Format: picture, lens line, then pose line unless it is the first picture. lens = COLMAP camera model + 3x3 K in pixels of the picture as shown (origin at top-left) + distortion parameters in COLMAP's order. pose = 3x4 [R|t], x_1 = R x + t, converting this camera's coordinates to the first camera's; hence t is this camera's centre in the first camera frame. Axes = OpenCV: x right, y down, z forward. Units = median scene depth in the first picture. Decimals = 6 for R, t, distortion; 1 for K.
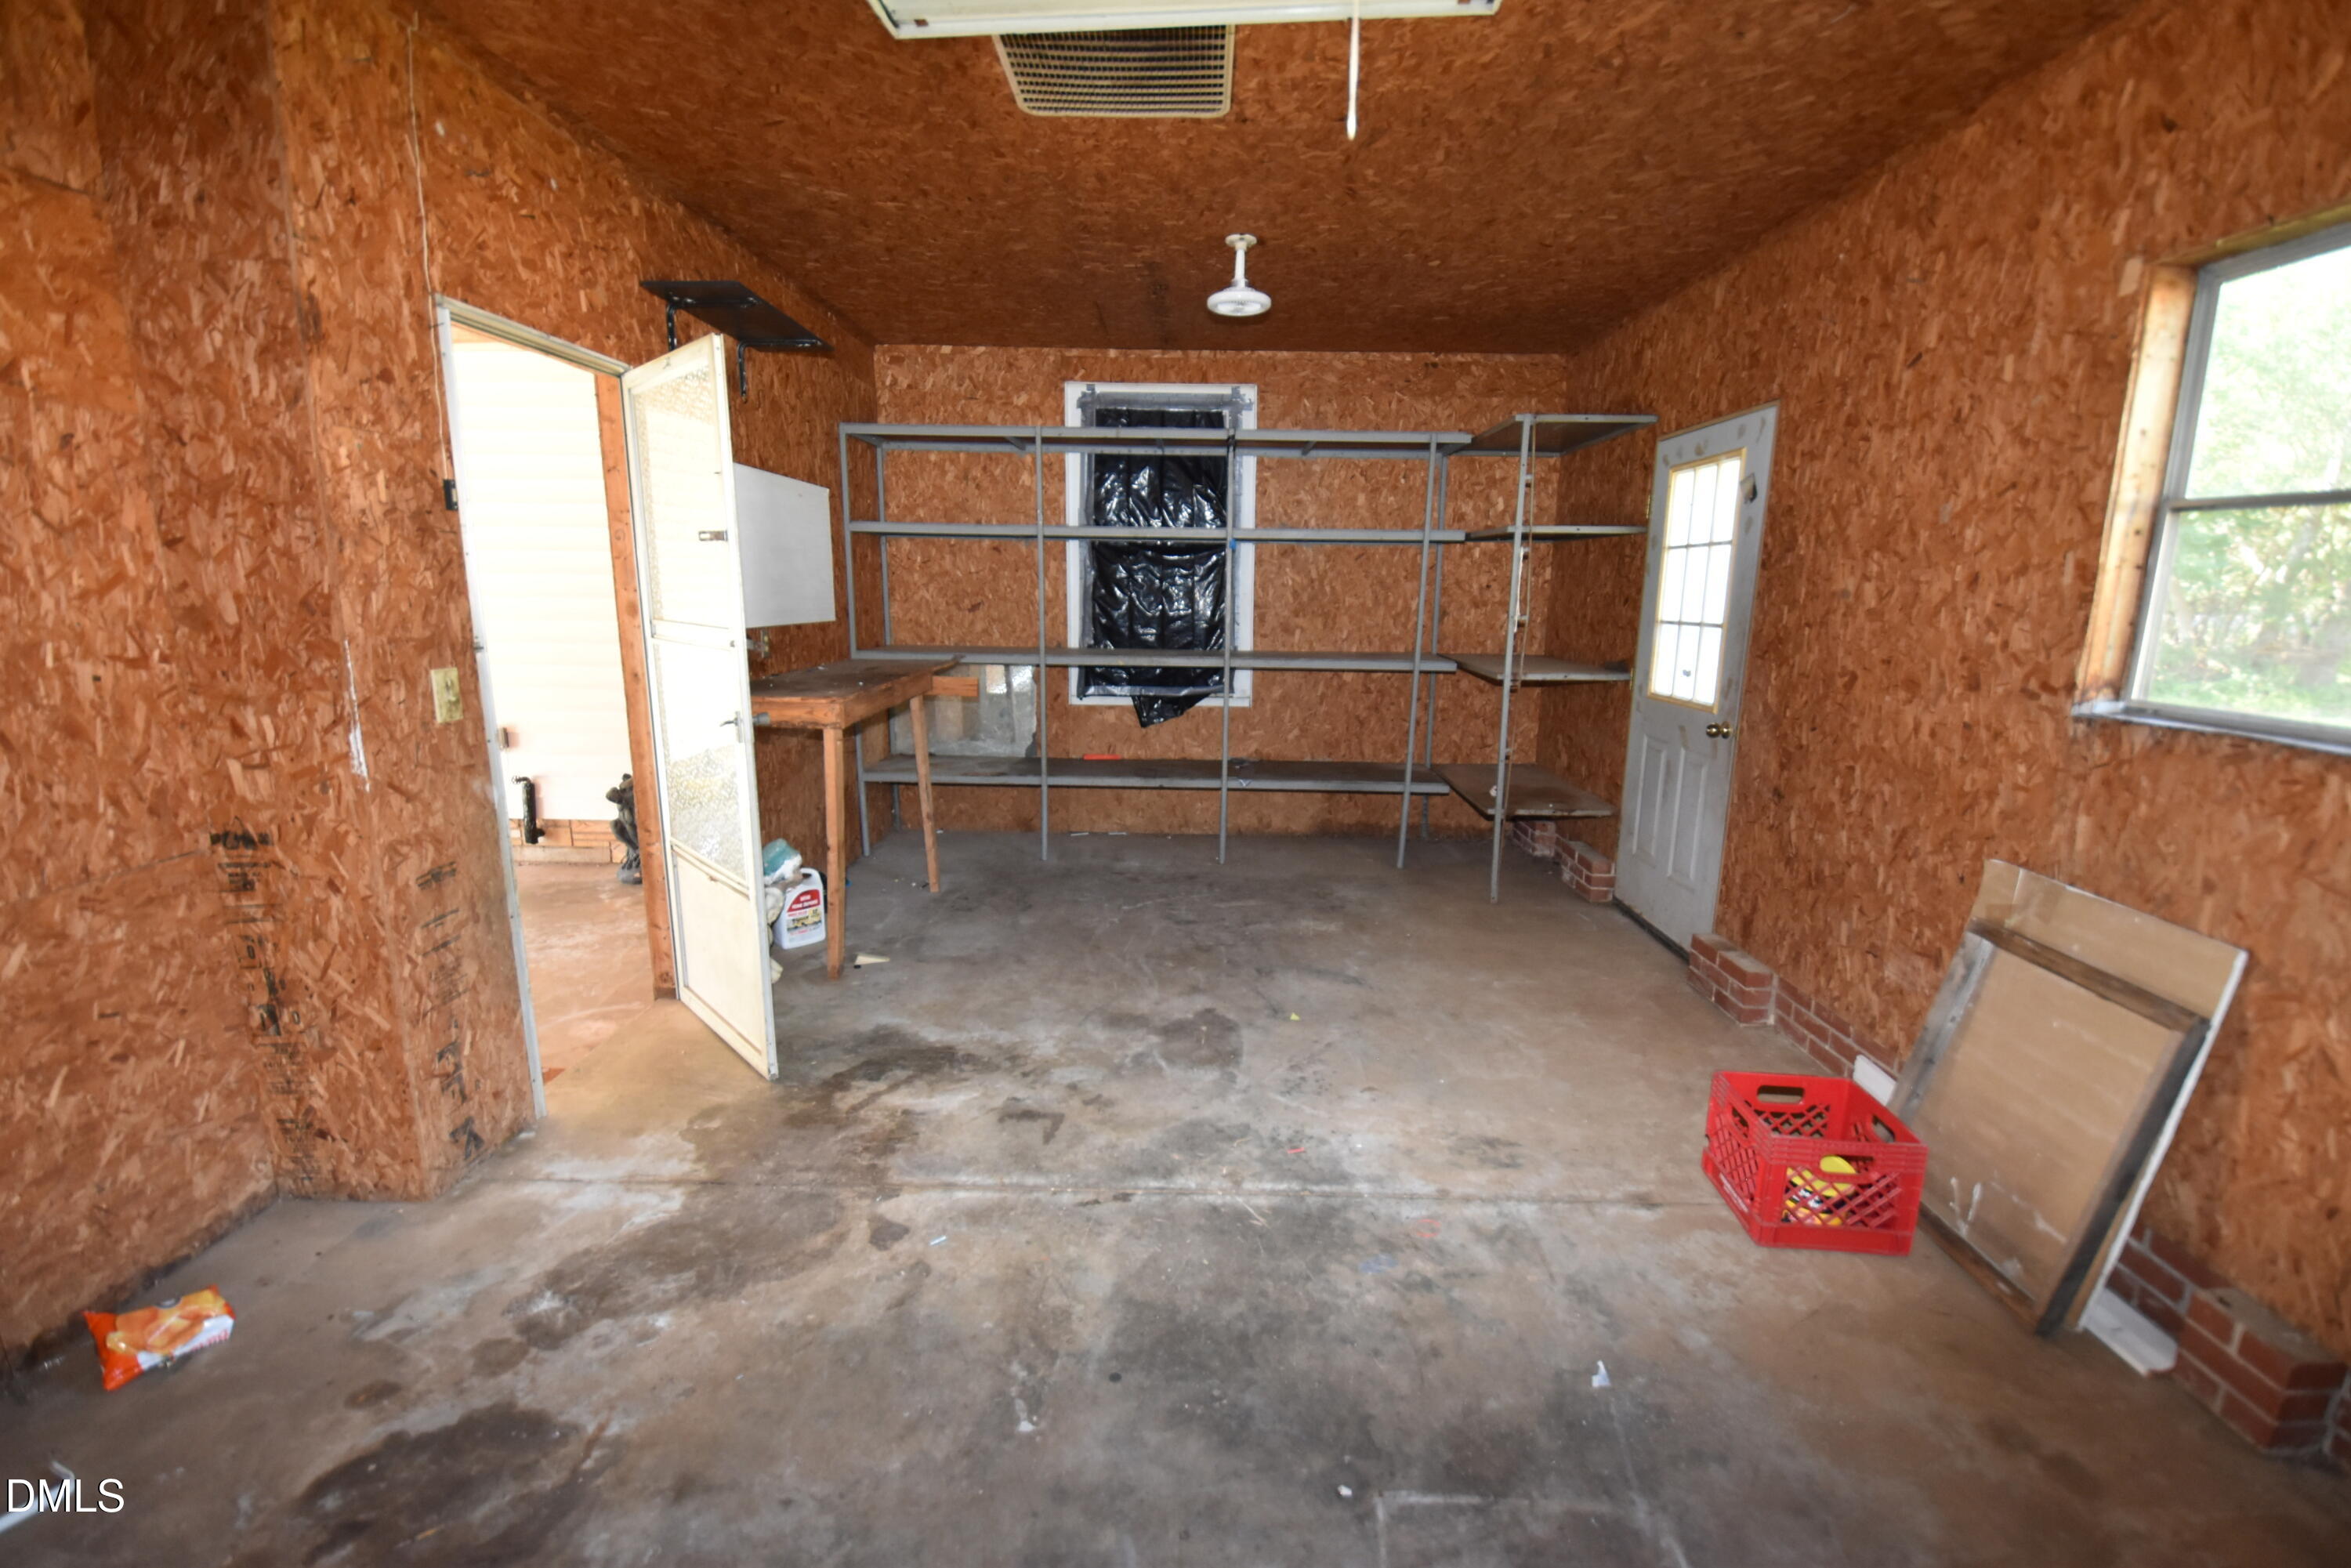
lens RADIAL K [[1027.3, 0, 1184.0], [0, 1027.3, 793.3], [0, 0, 1]] dist [0.019094, -0.023885]
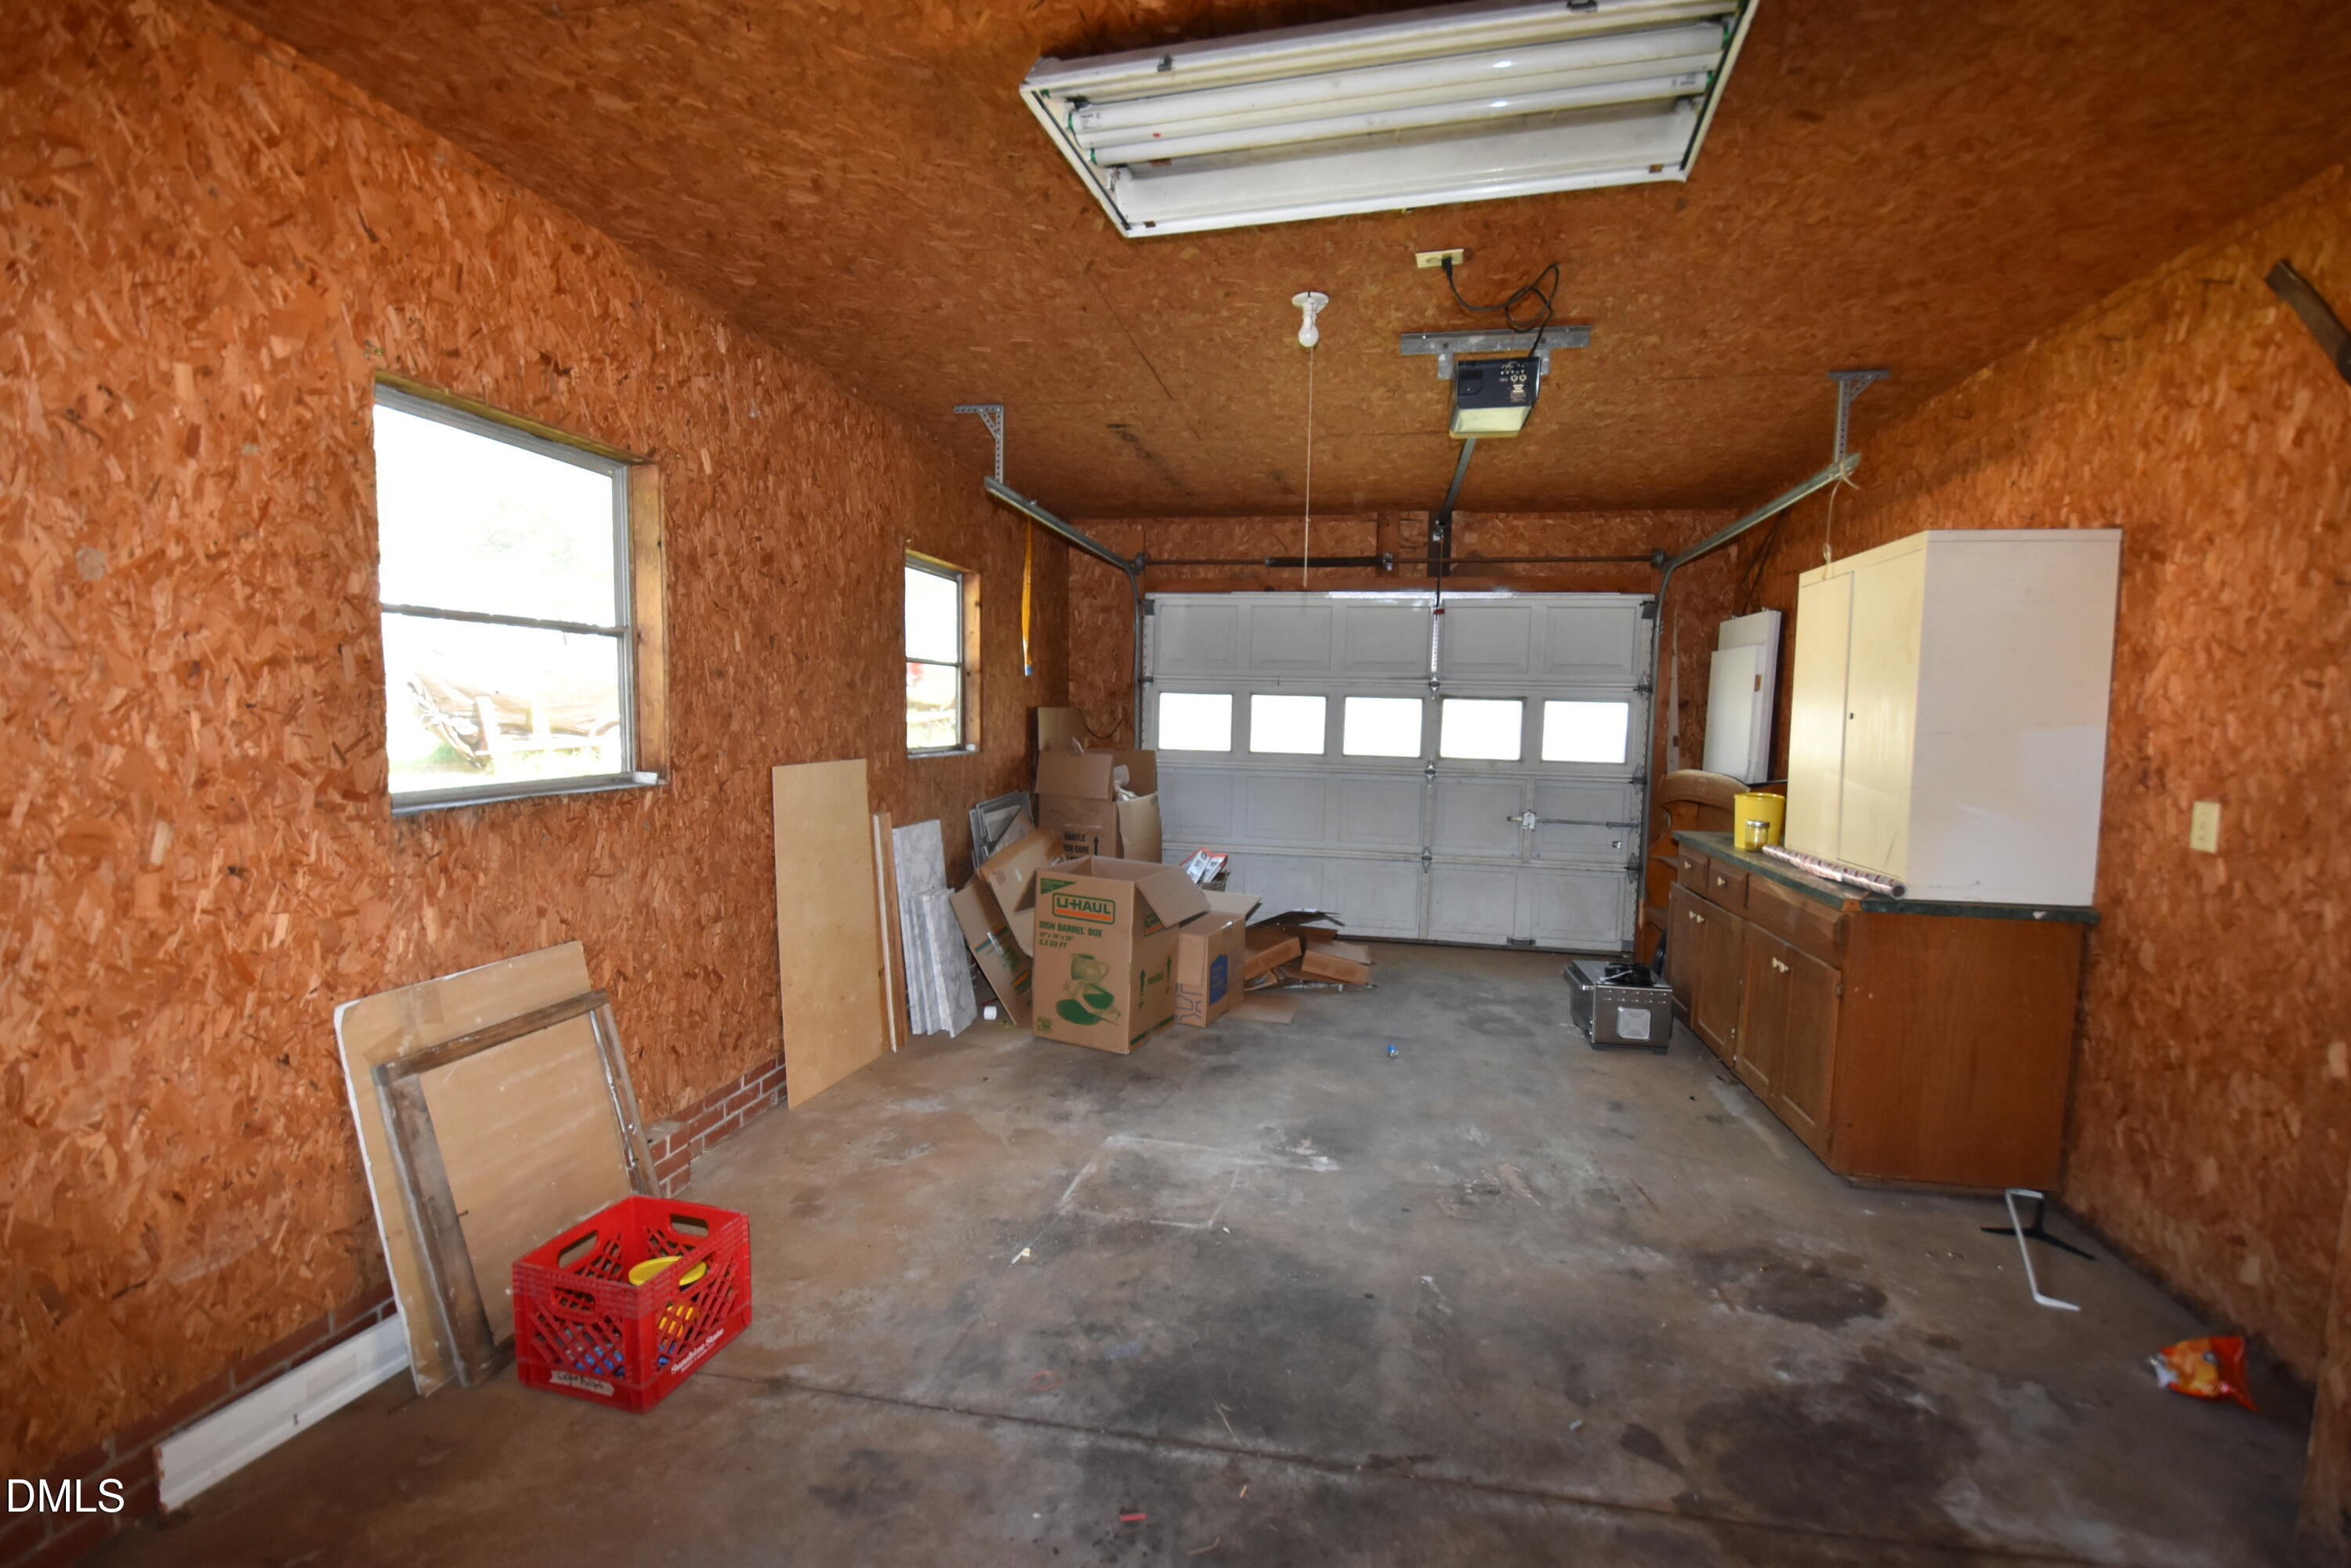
lens RADIAL K [[1027.3, 0, 1184.0], [0, 1027.3, 793.3], [0, 0, 1]] dist [0.019094, -0.023885]
pose [[-0.983867, -0.046459, 0.172764, -0.024649], [0.003971, 0.959784, 0.280711, -0.350983], [-0.178857, 0.276868, -0.944116, 1.707093]]
